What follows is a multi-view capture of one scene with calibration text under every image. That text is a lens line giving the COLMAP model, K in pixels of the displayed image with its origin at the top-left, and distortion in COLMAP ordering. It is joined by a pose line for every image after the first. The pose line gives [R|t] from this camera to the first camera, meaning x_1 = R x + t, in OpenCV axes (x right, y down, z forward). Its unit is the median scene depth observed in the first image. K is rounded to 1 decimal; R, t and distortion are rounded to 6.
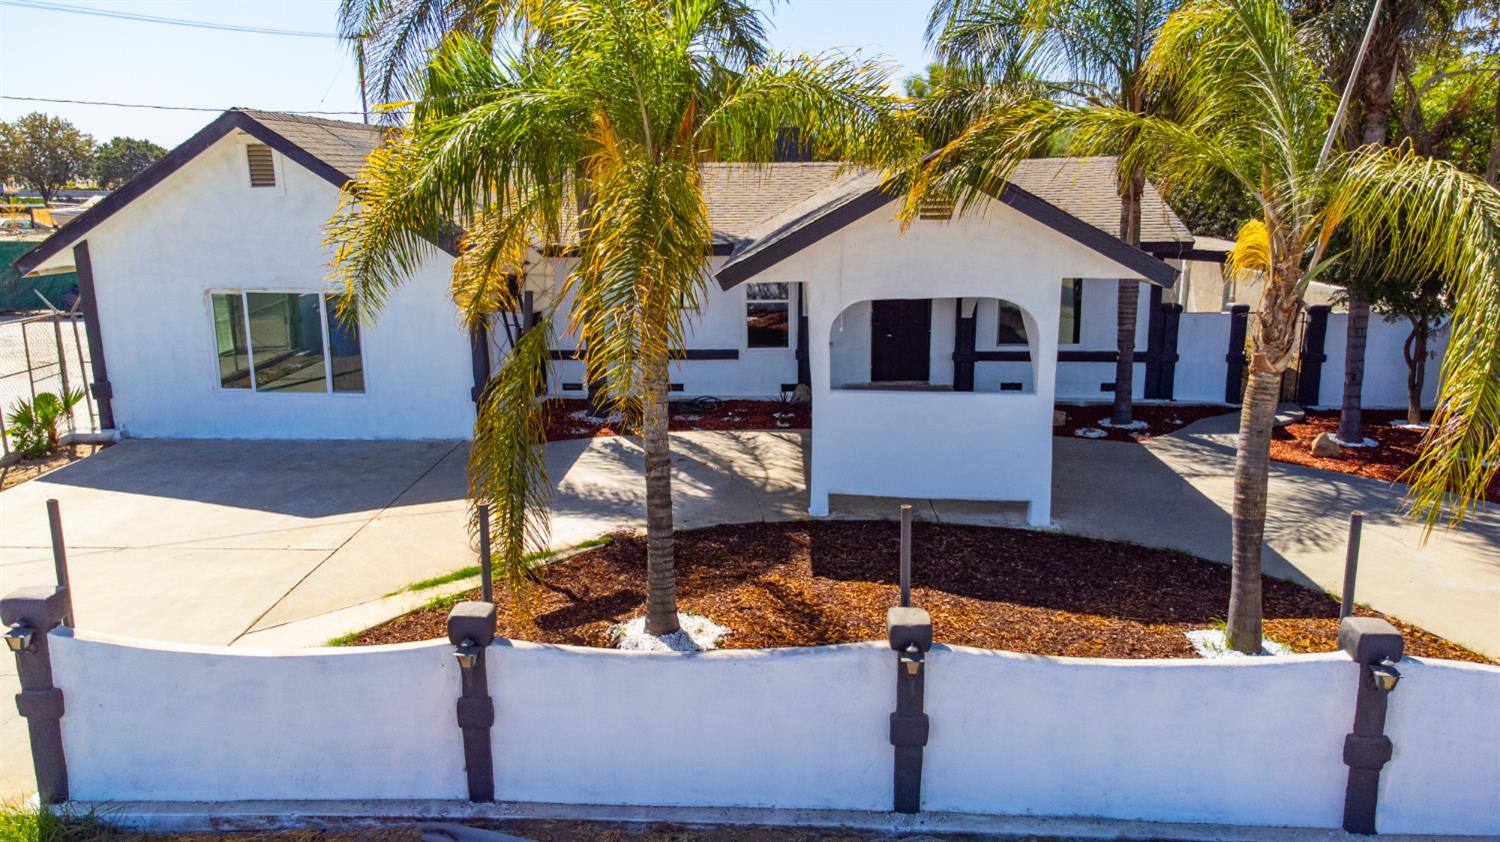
lens RADIAL K [[1119.0, 0, 721.5], [0, 1119.0, 417.3], [0, 0, 1]] dist [0.076894, -0.002329]
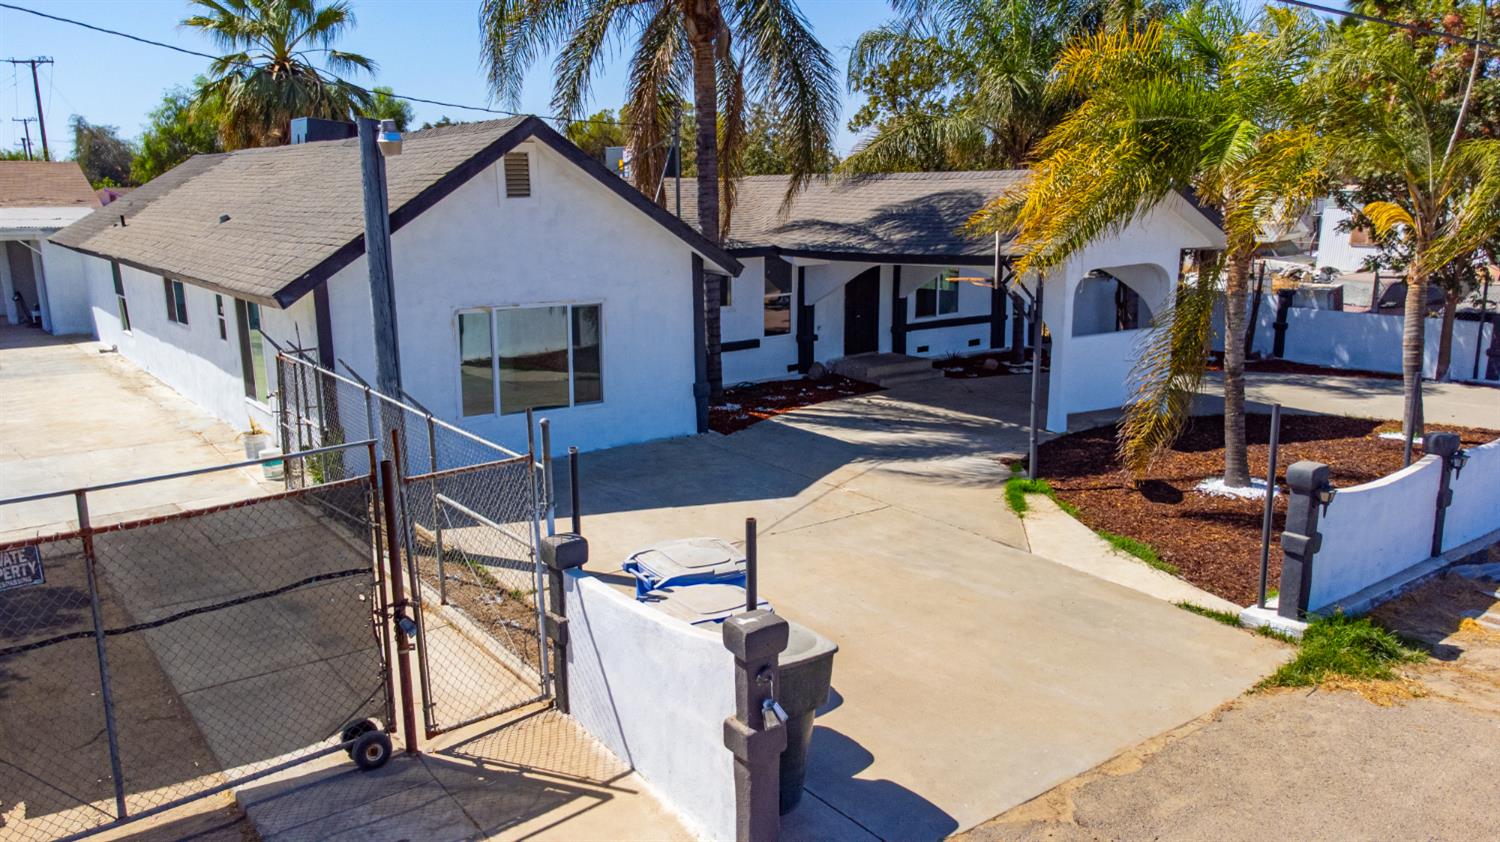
lens RADIAL K [[1107.4, 0, 736.8], [0, 1107.4, 423.0], [0, 0, 1]] dist [0.063099, 0.005335]
pose [[0.759800, -0.132482, 0.636516, -0.873914], [0.145660, 0.988819, 0.031936, -0.018229], [-0.633631, 0.068449, 0.770602, 0.174299]]
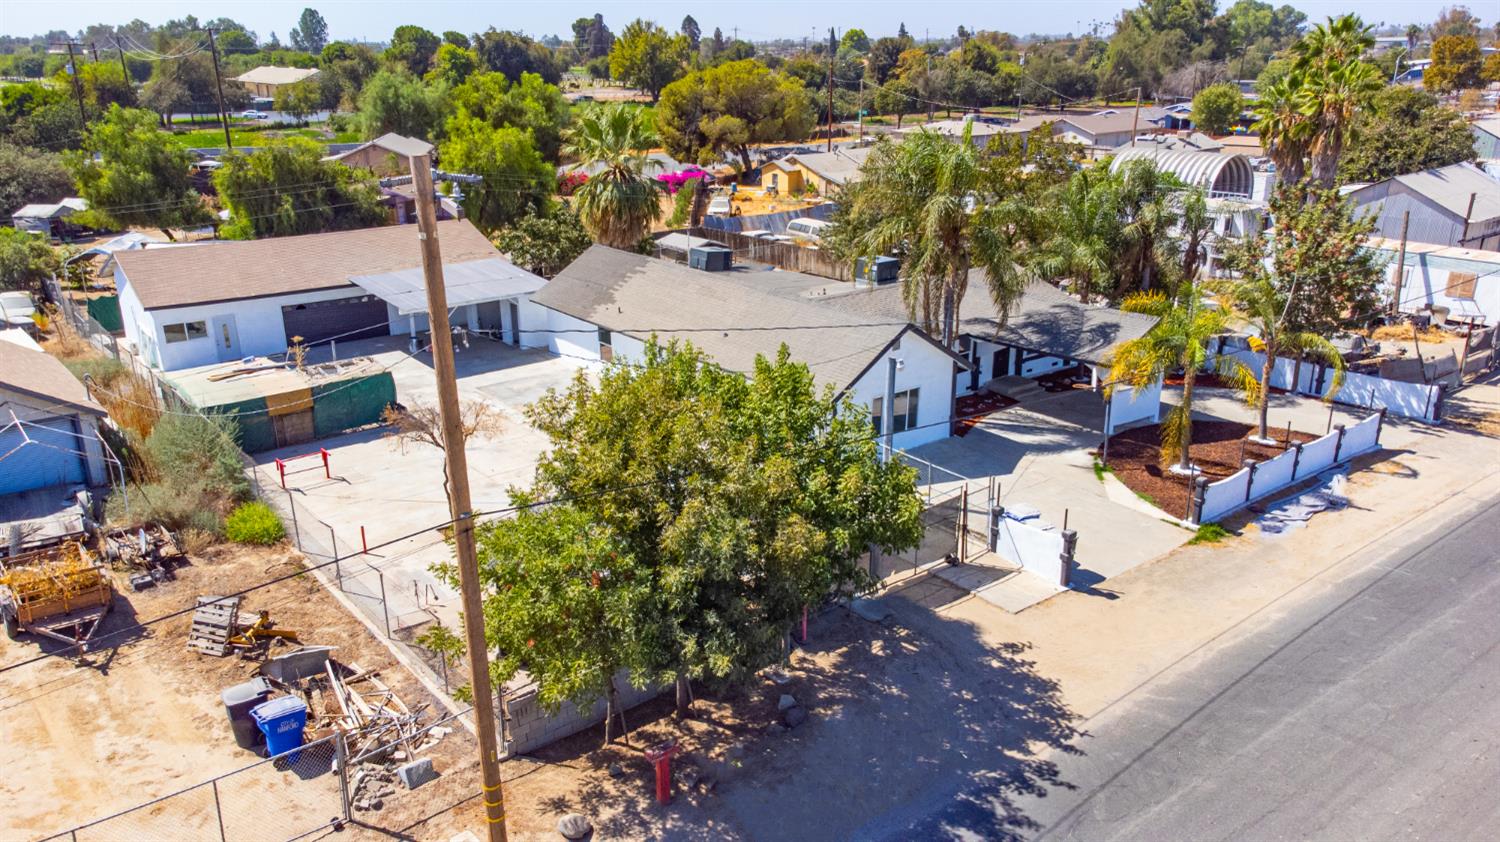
lens RADIAL K [[1107.4, 0, 736.8], [0, 1107.4, 423.0], [0, 0, 1]] dist [0.063099, 0.005335]
pose [[0.748828, -0.212566, 0.627752, -2.096813], [0.147935, 0.976883, 0.154320, -0.455662], [-0.646043, -0.022693, 0.762963, -0.529705]]
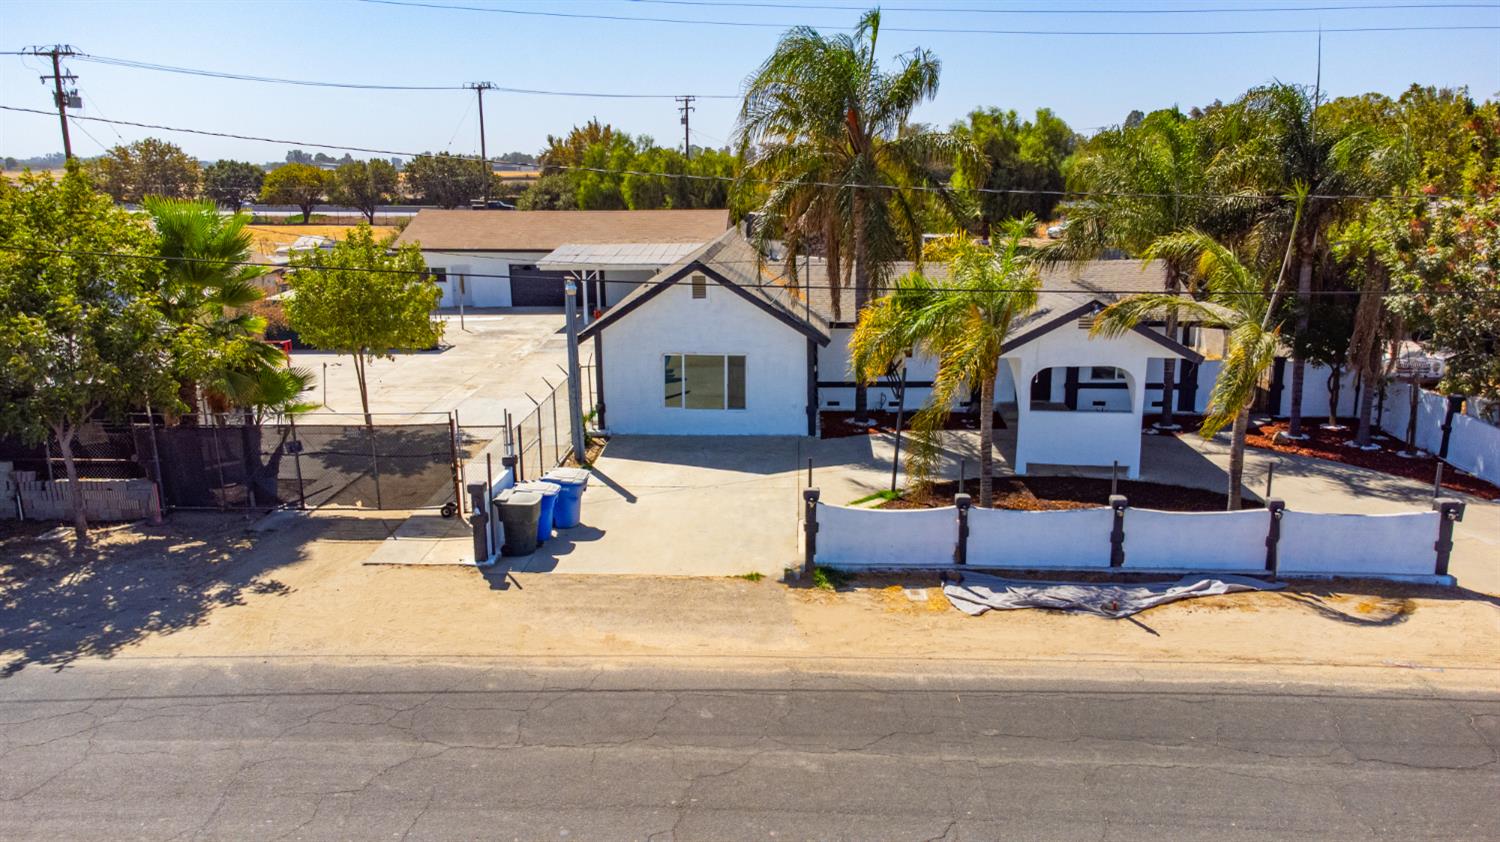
lens RADIAL K [[1107.4, 0, 736.8], [0, 1107.4, 423.0], [0, 0, 1]] dist [0.063099, 0.005335]
pose [[0.999951, -0.000815, 0.009833, -0.356058], [0.000708, 0.999940, 0.010950, -0.019865], [-0.009841, -0.010943, 0.999892, -0.786034]]
